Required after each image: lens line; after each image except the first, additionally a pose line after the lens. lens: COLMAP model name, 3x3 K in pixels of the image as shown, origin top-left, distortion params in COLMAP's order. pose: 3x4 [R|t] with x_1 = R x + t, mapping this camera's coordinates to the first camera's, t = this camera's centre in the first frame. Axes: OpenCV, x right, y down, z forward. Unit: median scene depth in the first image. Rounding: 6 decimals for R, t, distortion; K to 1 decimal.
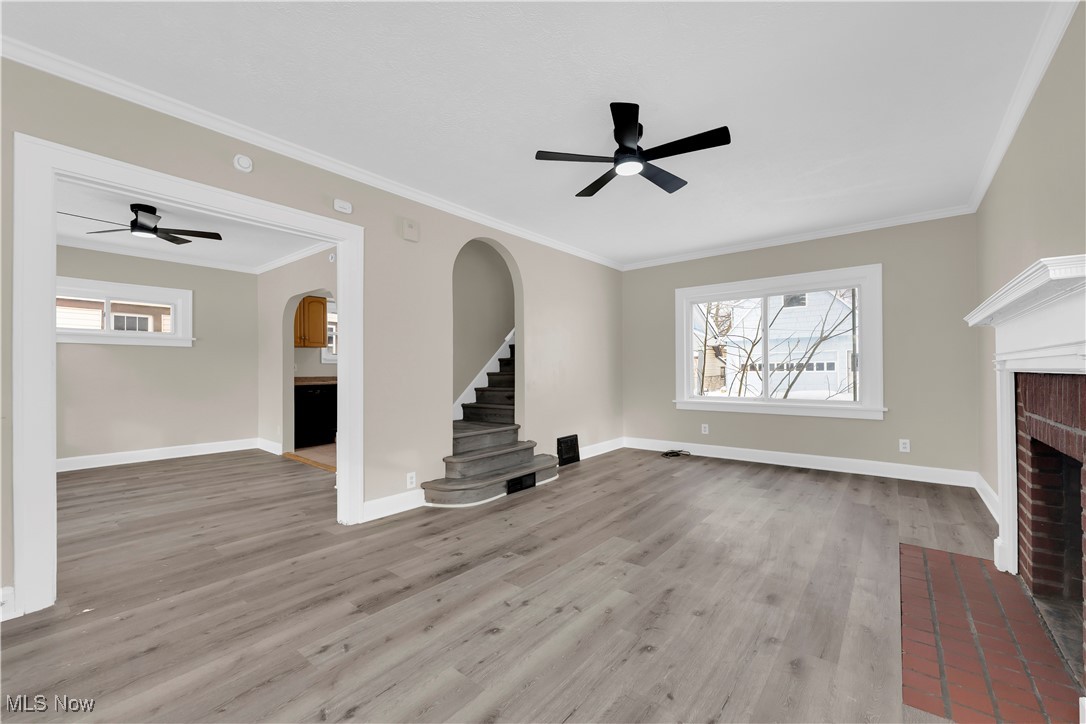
lens RADIAL K [[441.7, 0, 535.0], [0, 441.7, 366.5], [0, 0, 1]] dist [0.001816, 0.000253]
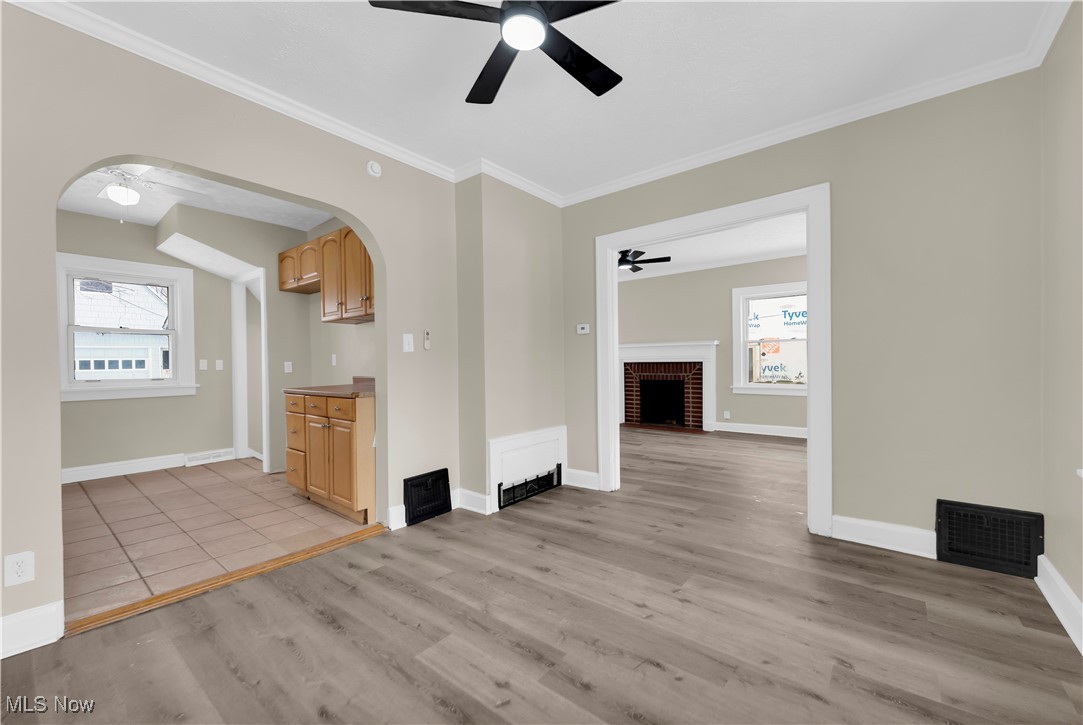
lens RADIAL K [[434.8, 0, 533.6], [0, 434.8, 366.4], [0, 0, 1]] dist [-0.002644, -0.000224]
pose [[0.001298, -0.004481, 0.999989, -1.433857], [0.003000, 0.999985, 0.004477, 0.018519], [-0.999995, 0.002995, 0.001311, 1.095487]]
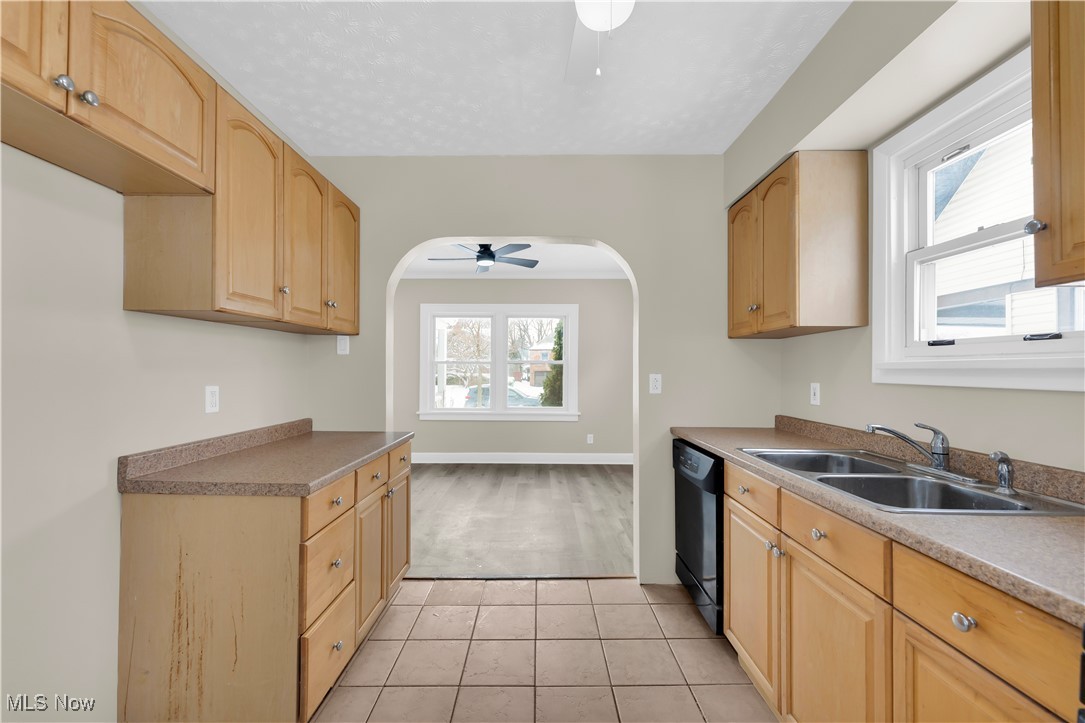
lens RADIAL K [[440.5, 0, 538.2], [0, 440.5, 366.1], [0, 0, 1]] dist [-0.003167, -0.000380]
pose [[-0.774415, -0.001995, -0.632675, -0.321879], [0.005445, 0.999937, -0.009818, -0.029420], [0.632654, -0.011048, -0.774356, 2.130624]]
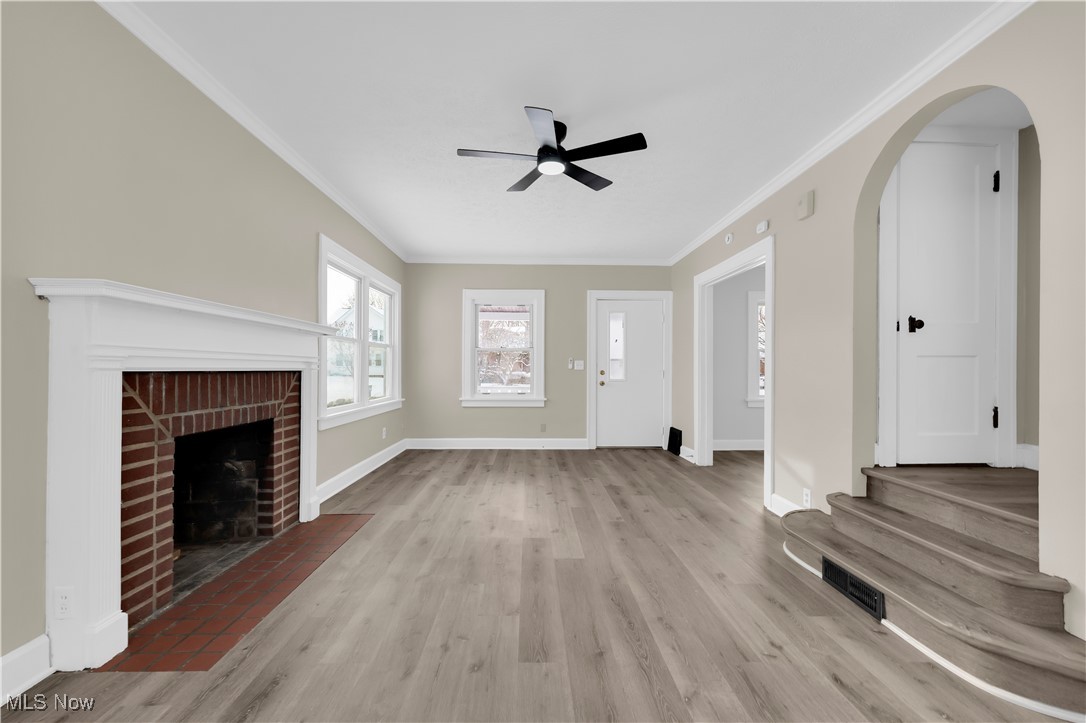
lens RADIAL K [[441.7, 0, 535.0], [0, 441.7, 366.0], [0, 0, 1]] dist [0.001816, 0.000253]
pose [[-0.764957, -0.002622, -0.644076, 0.671079], [0.003902, 0.999955, -0.008705, 0.008980], [0.644069, -0.009172, -0.764912, 1.319409]]
